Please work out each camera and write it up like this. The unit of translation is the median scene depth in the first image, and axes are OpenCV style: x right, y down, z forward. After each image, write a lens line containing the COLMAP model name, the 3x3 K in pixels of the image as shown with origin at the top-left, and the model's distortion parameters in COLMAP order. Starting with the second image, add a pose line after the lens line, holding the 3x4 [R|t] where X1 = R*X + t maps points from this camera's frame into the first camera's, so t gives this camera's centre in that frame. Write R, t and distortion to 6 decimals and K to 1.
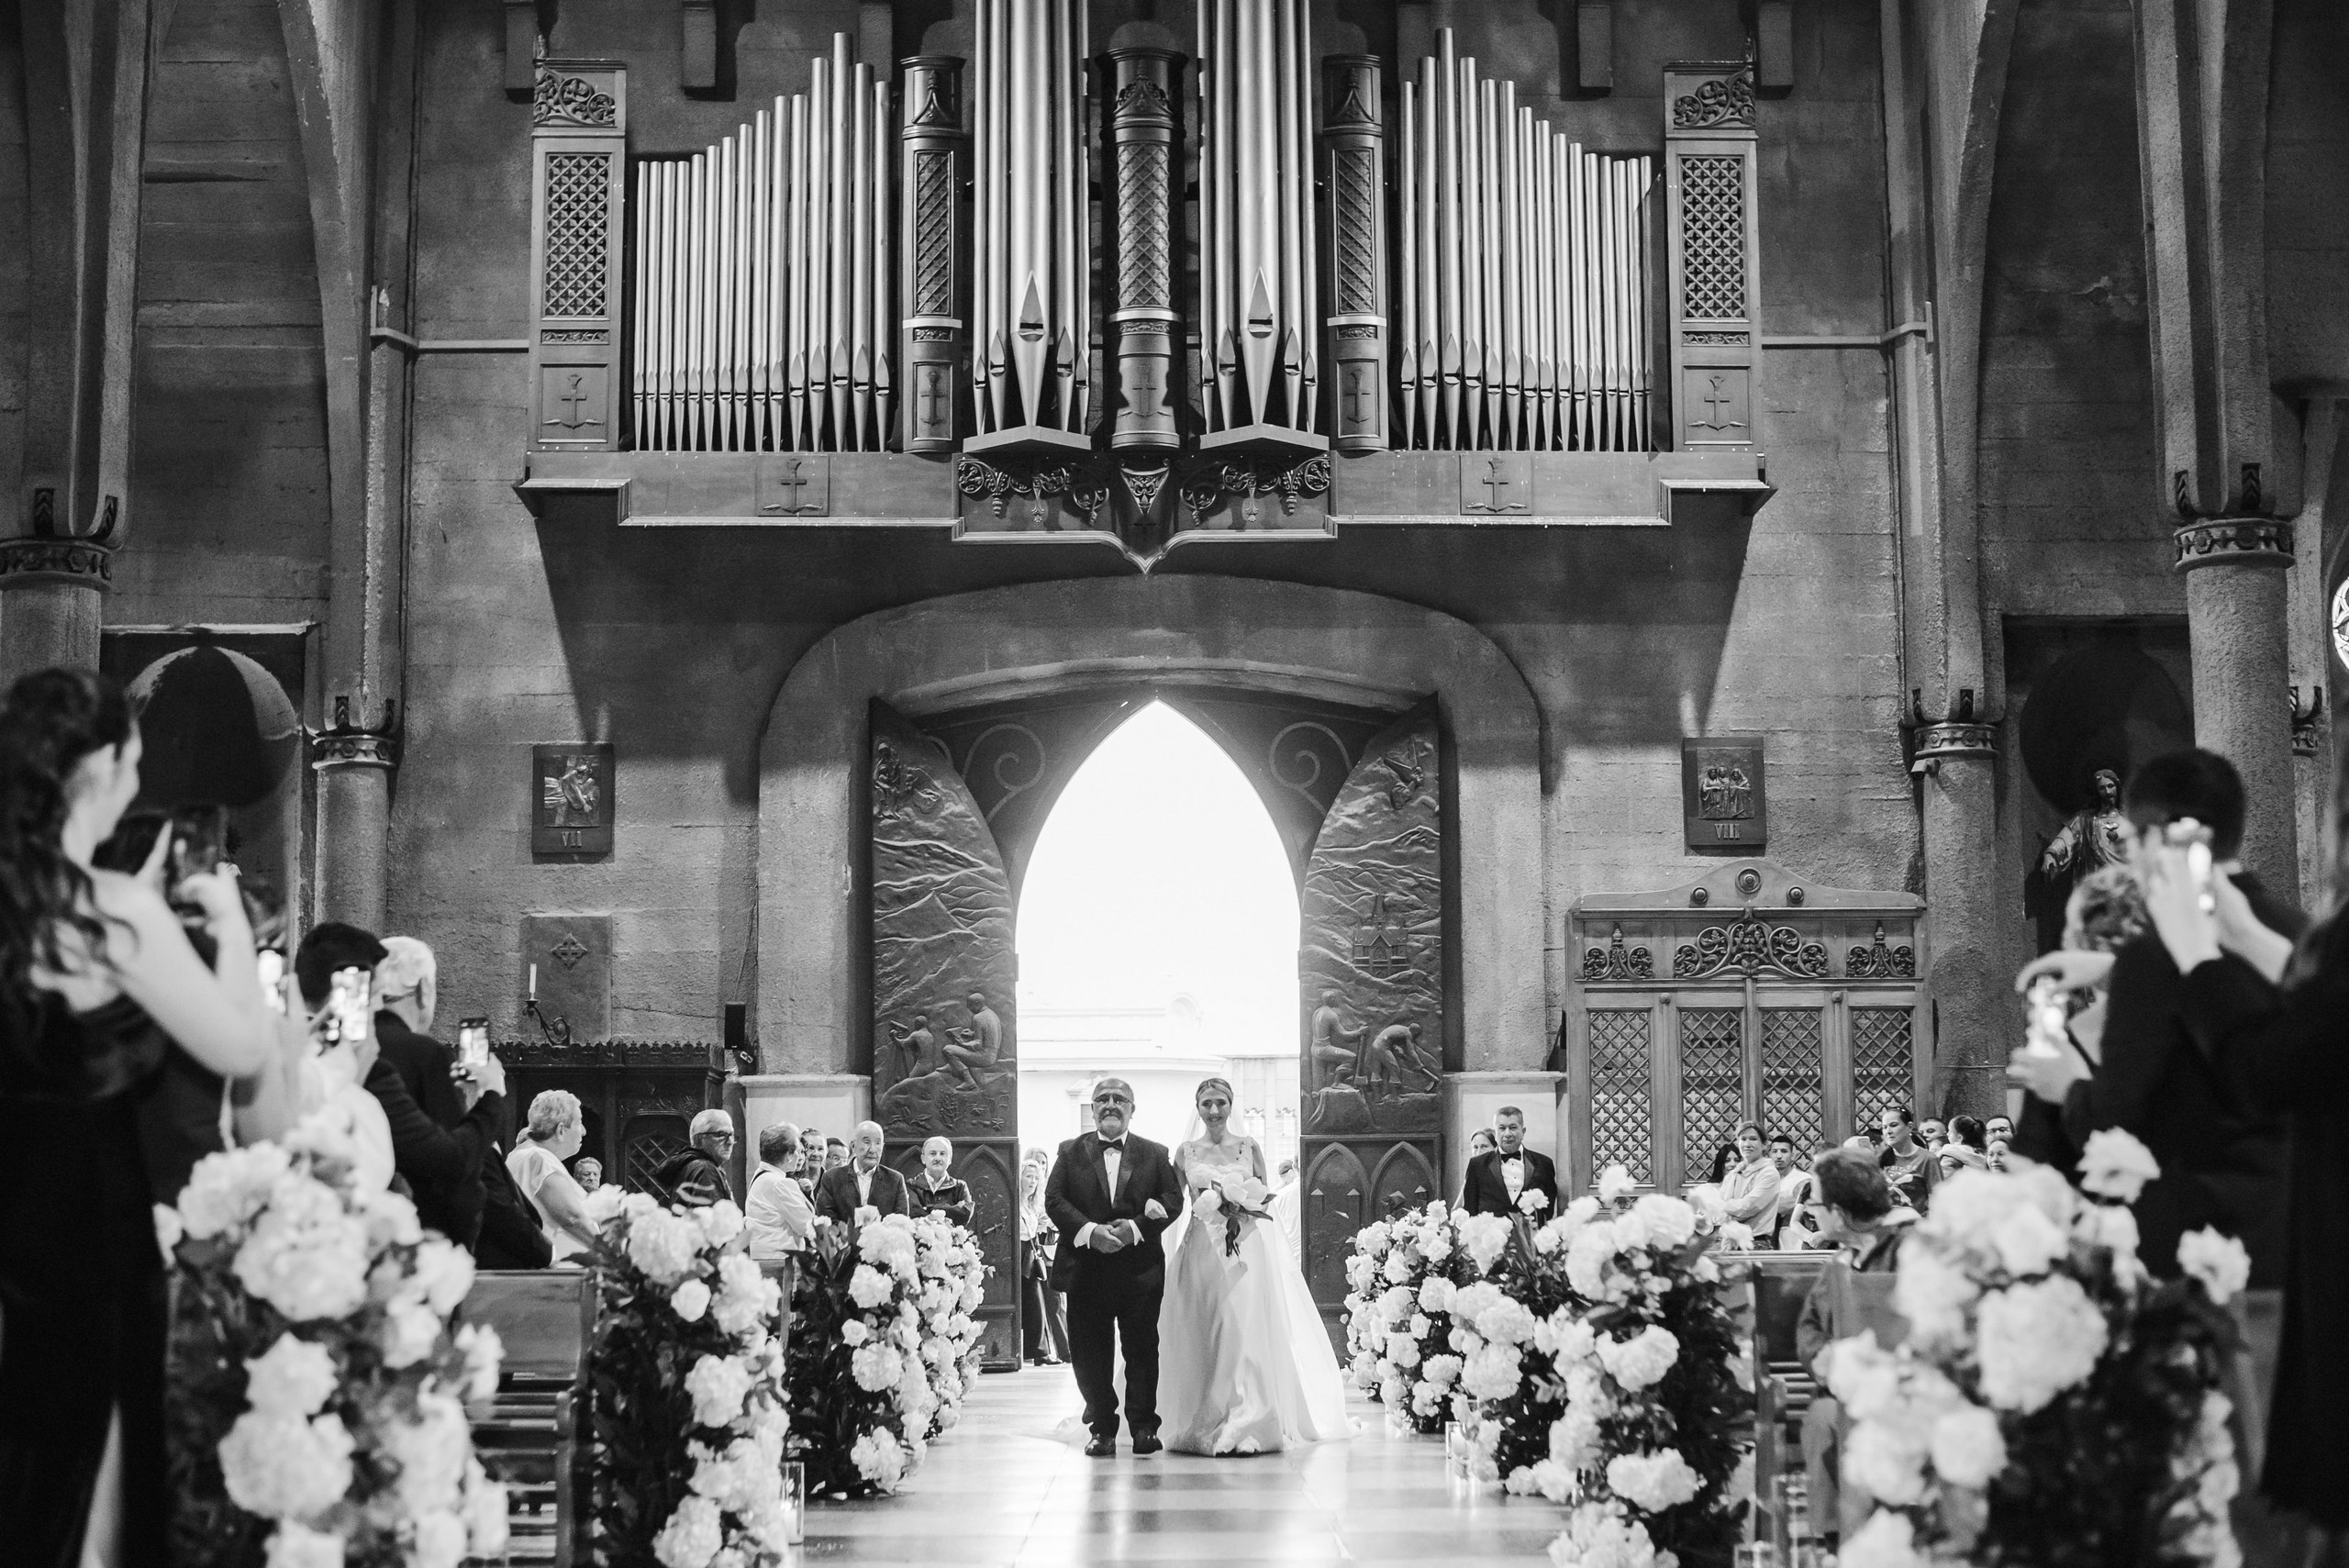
lens RADIAL K [[3470.6, 0, 1174.5], [0, 3470.6, 784.0], [0, 0, 1]] dist [-0.115415, 0.094023]
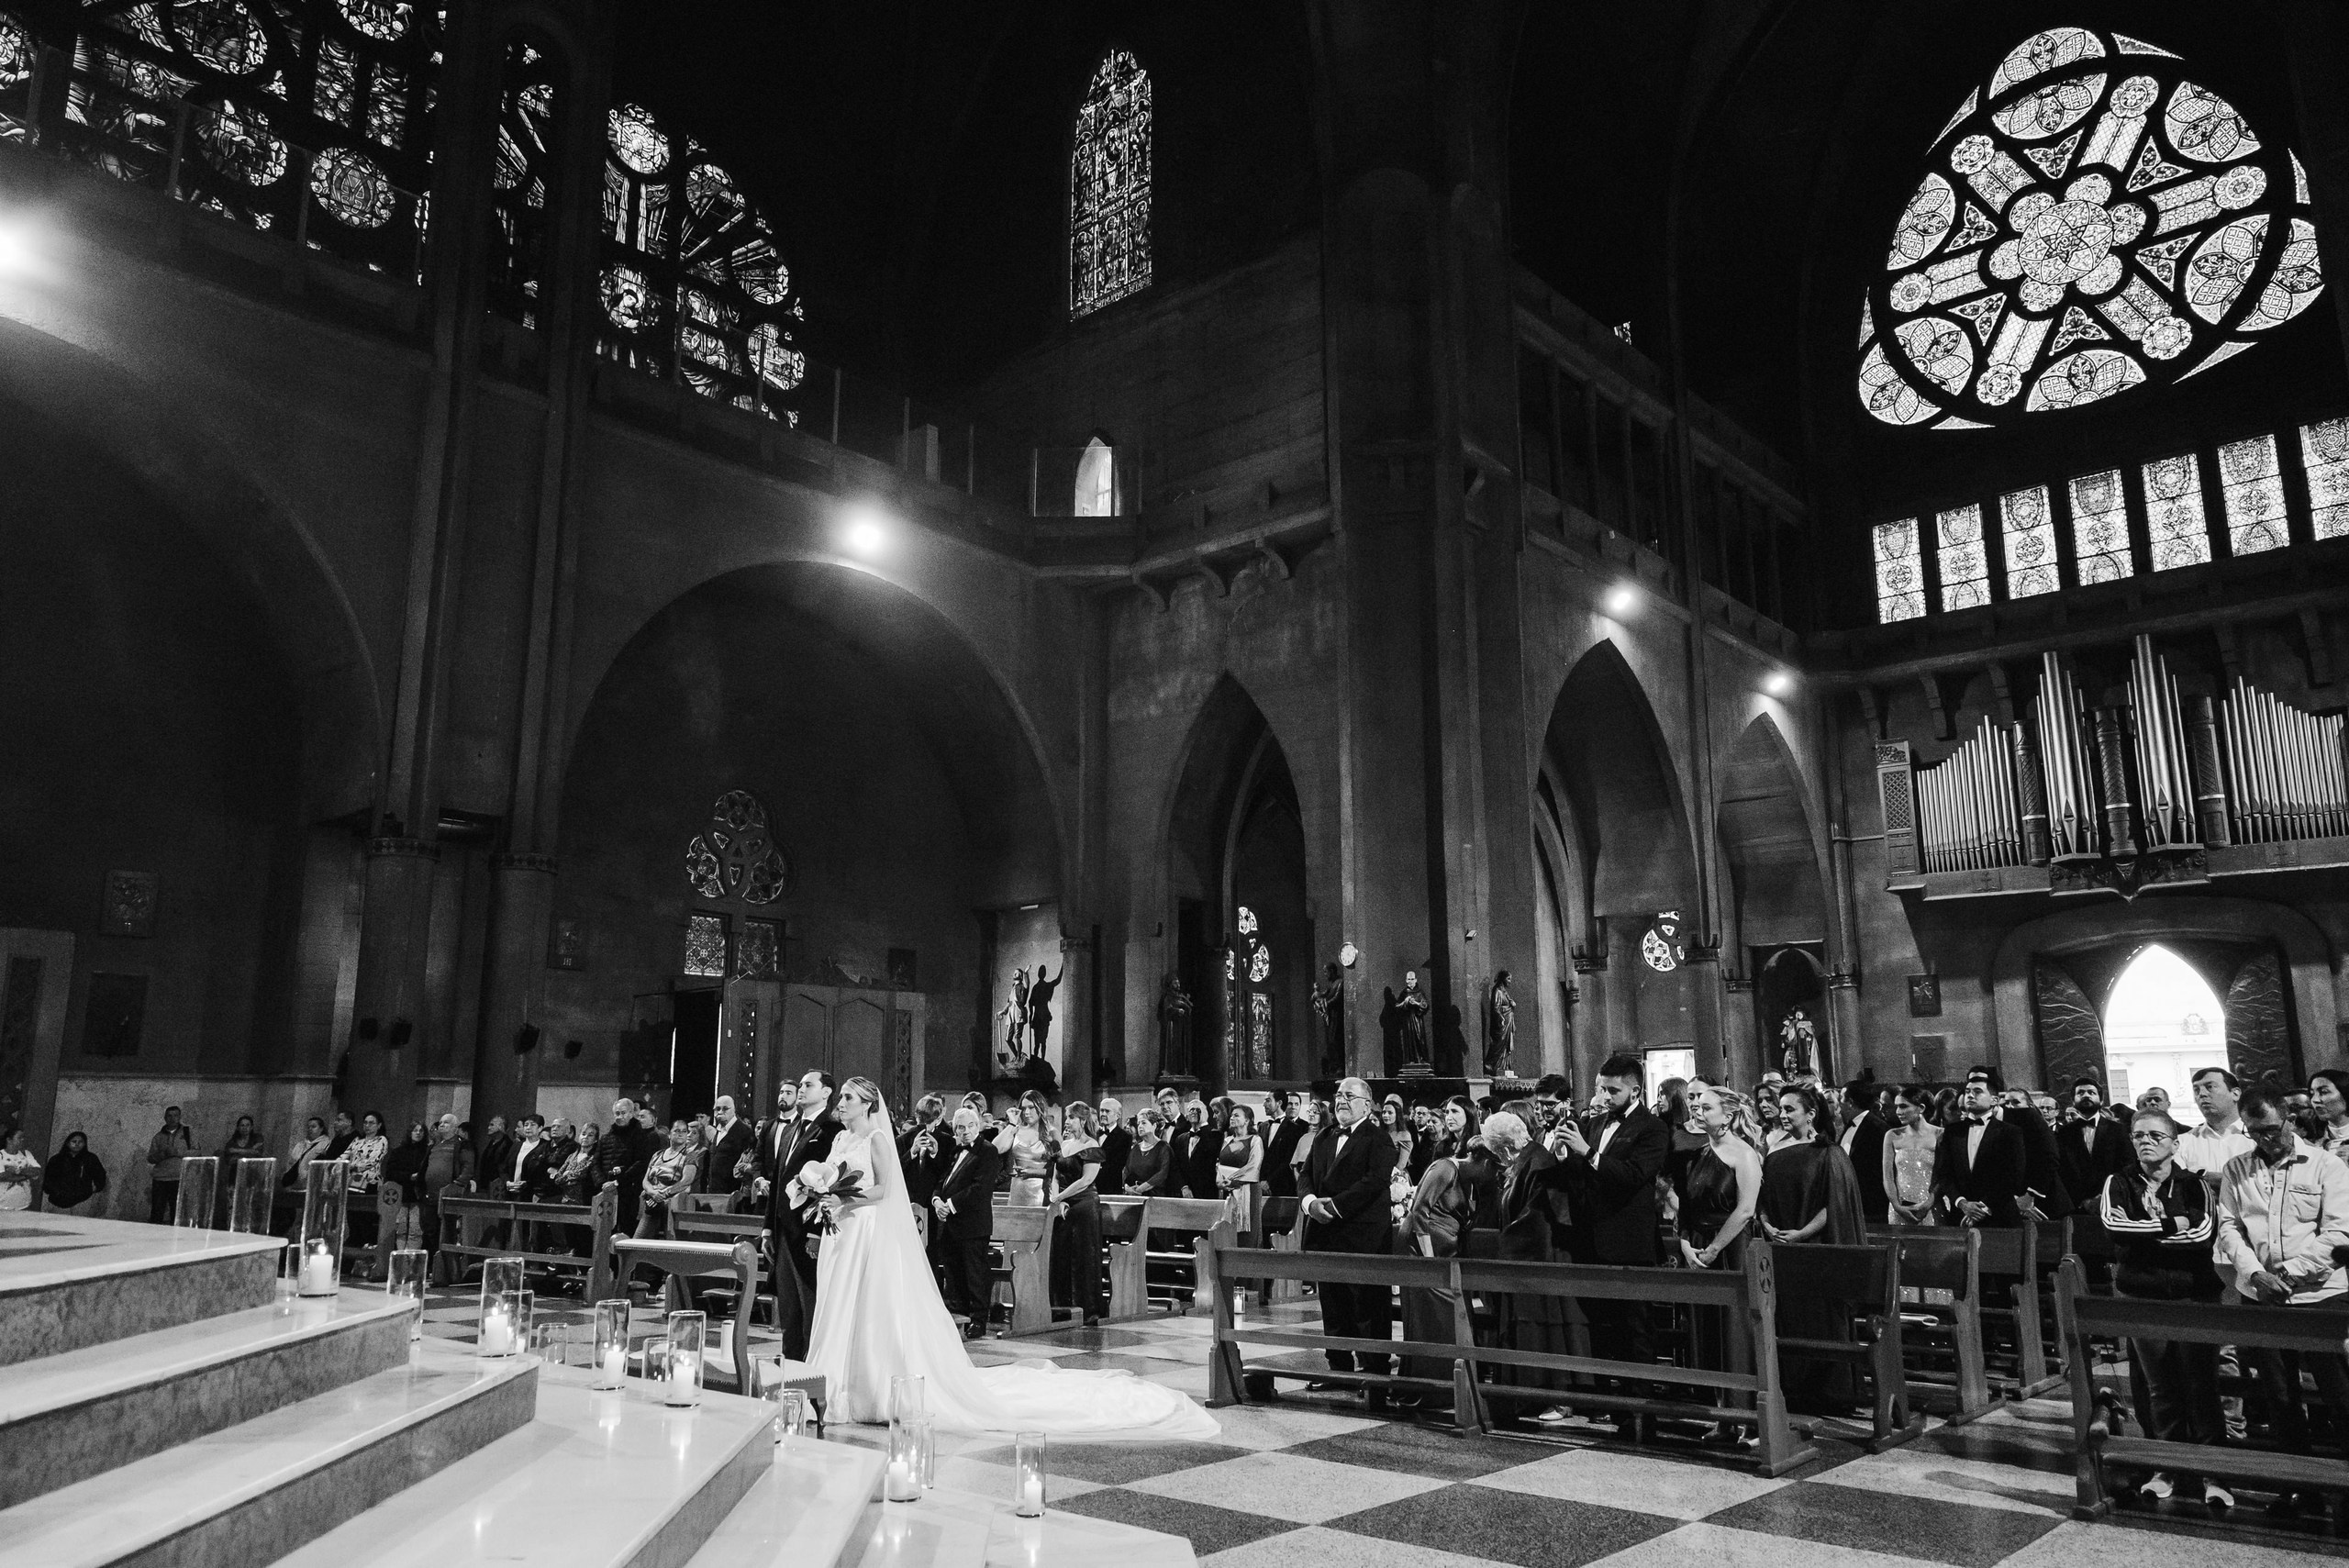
lens RADIAL K [[1651.2, 0, 1174.5], [0, 1651.2, 784.0], [0, 0, 1]] dist [-0.003423, 0.007395]
pose [[0.746365, -0.132019, -0.652311, 0.282913], [0.079910, 0.990814, -0.109096, -0.070387], [0.660722, 0.029300, 0.750059, -0.448021]]
